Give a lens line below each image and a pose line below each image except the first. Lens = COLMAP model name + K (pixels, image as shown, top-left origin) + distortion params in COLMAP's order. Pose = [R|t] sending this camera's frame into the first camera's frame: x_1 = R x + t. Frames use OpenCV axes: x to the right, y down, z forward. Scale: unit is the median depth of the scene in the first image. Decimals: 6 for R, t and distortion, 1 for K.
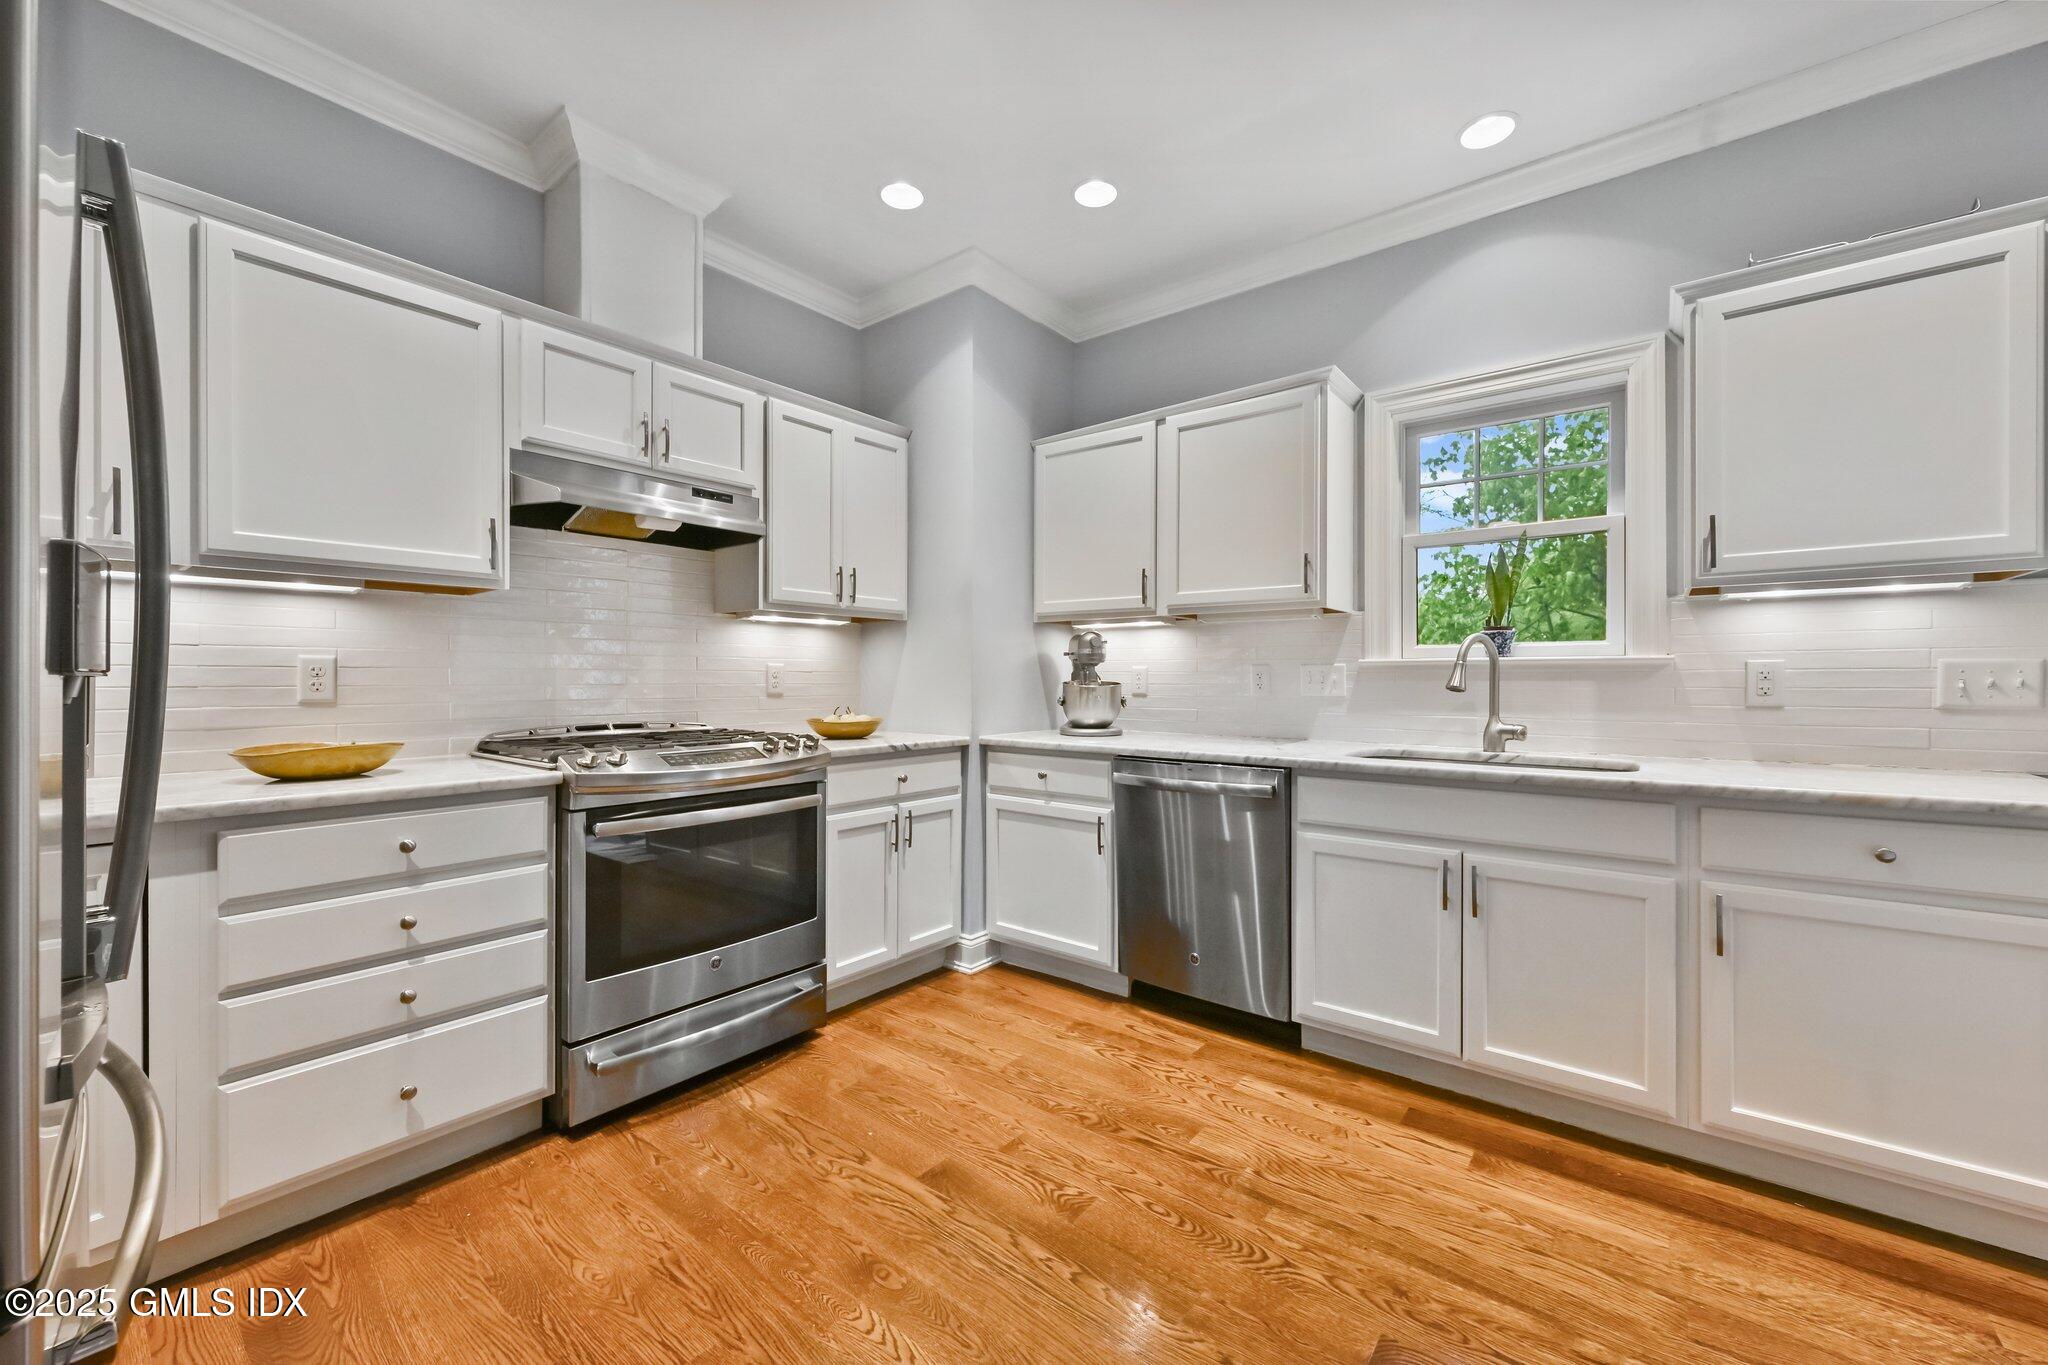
lens RADIAL K [[805.5, 0, 1024.0], [0, 805.5, 682.5], [0, 0, 1]] dist [0.003566, -0.000166]
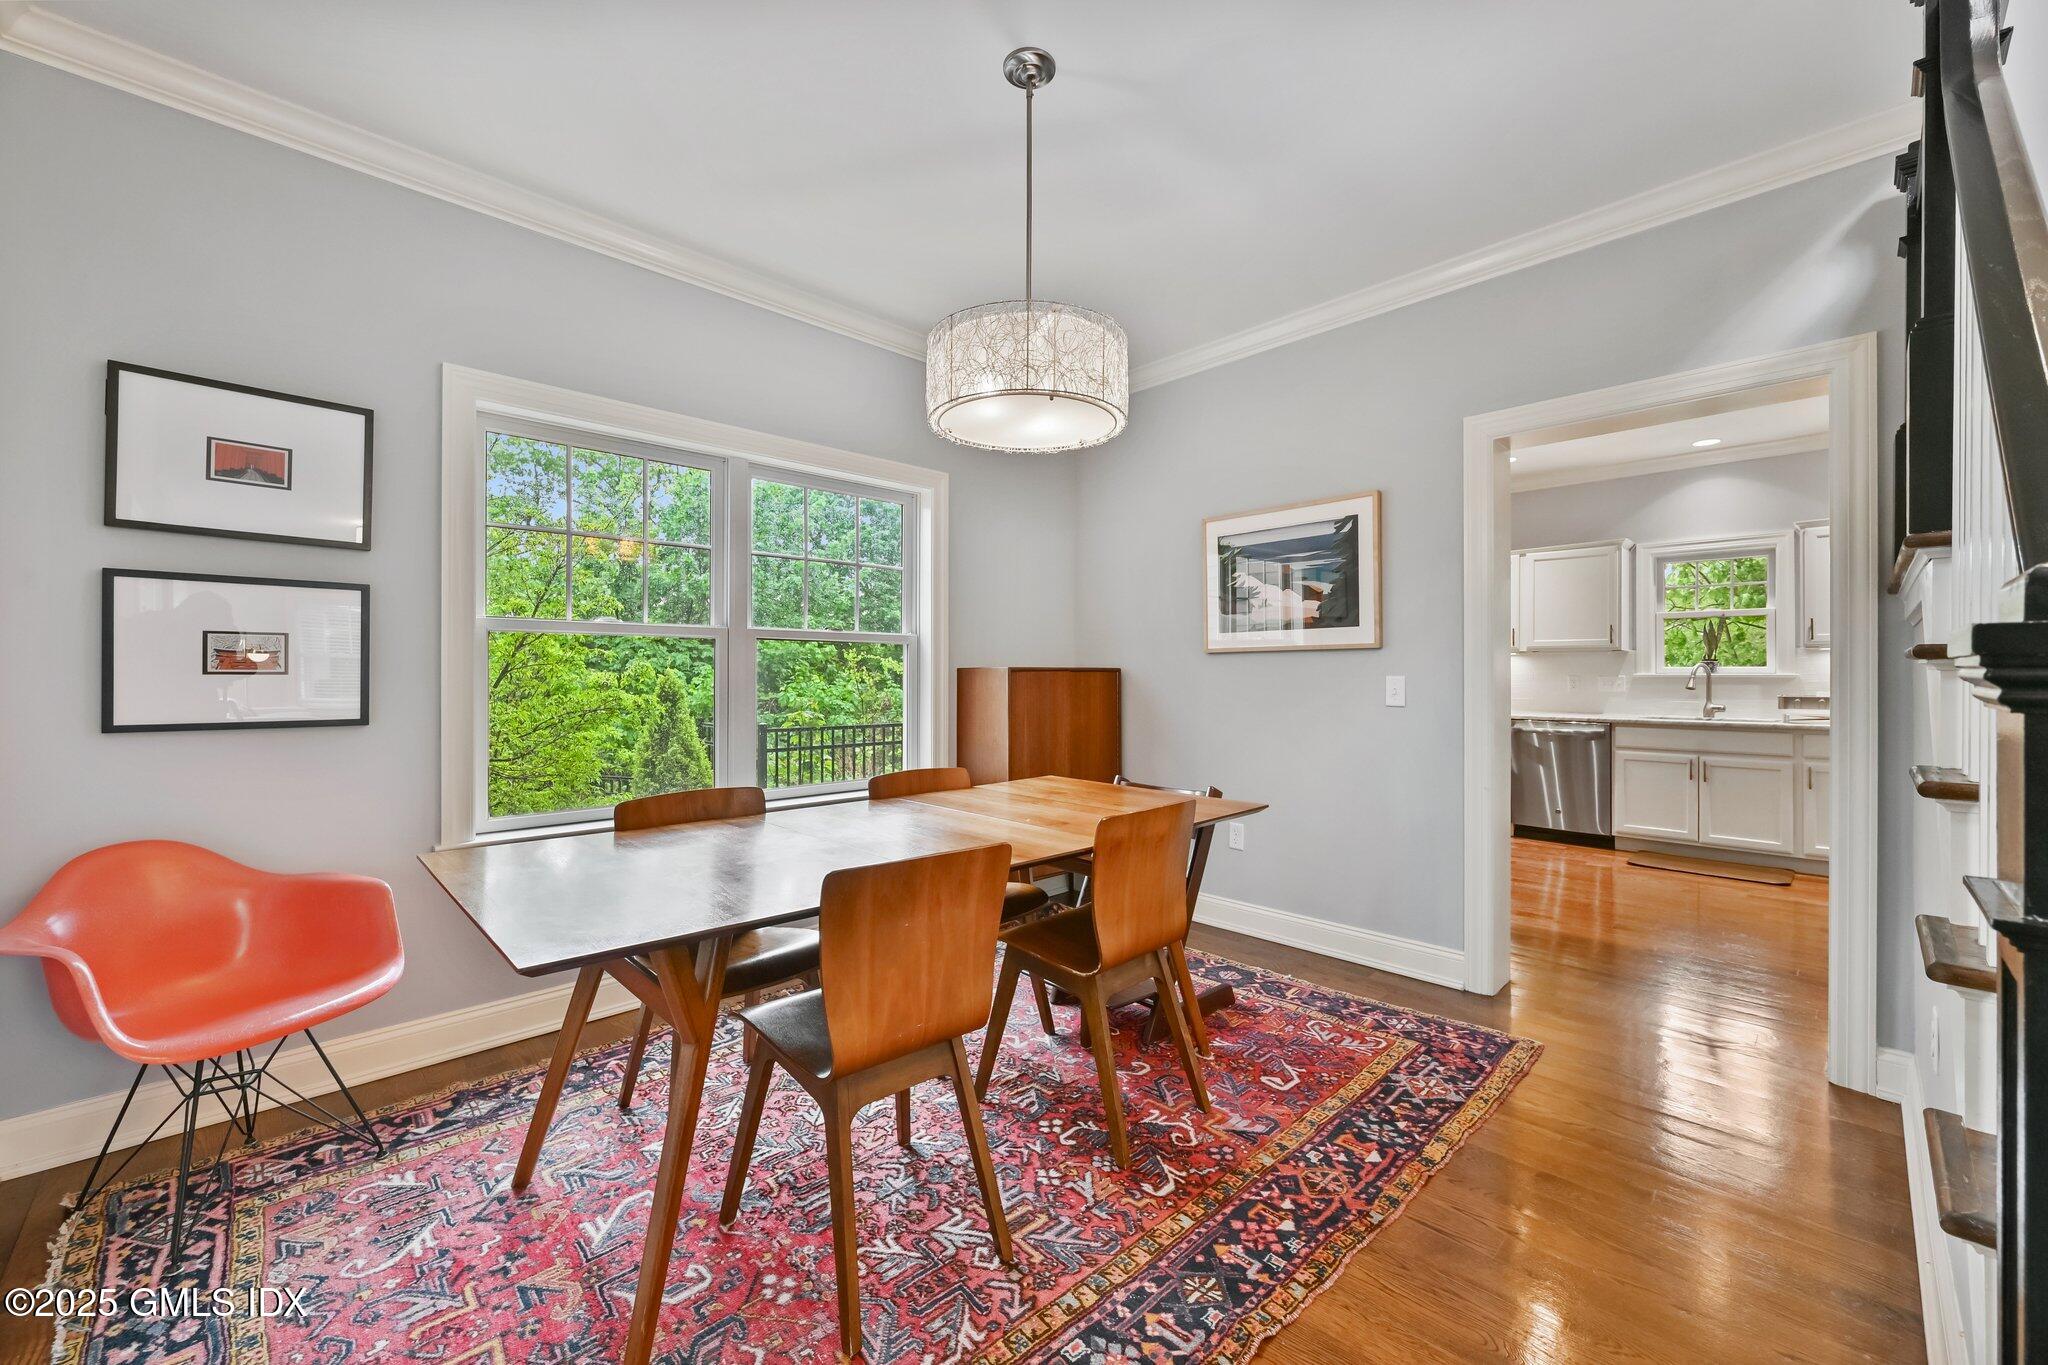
lens RADIAL K [[803.1, 0, 1033.2], [0, 803.1, 675.9], [0, 0, 1]] dist [0.000634, -0.000074]
pose [[0.991486, 0.000025, -0.130214, -0.956077], [-0.000531, 0.999992, -0.003853, -0.016110], [0.130213, 0.003889, 0.991478, -1.405149]]
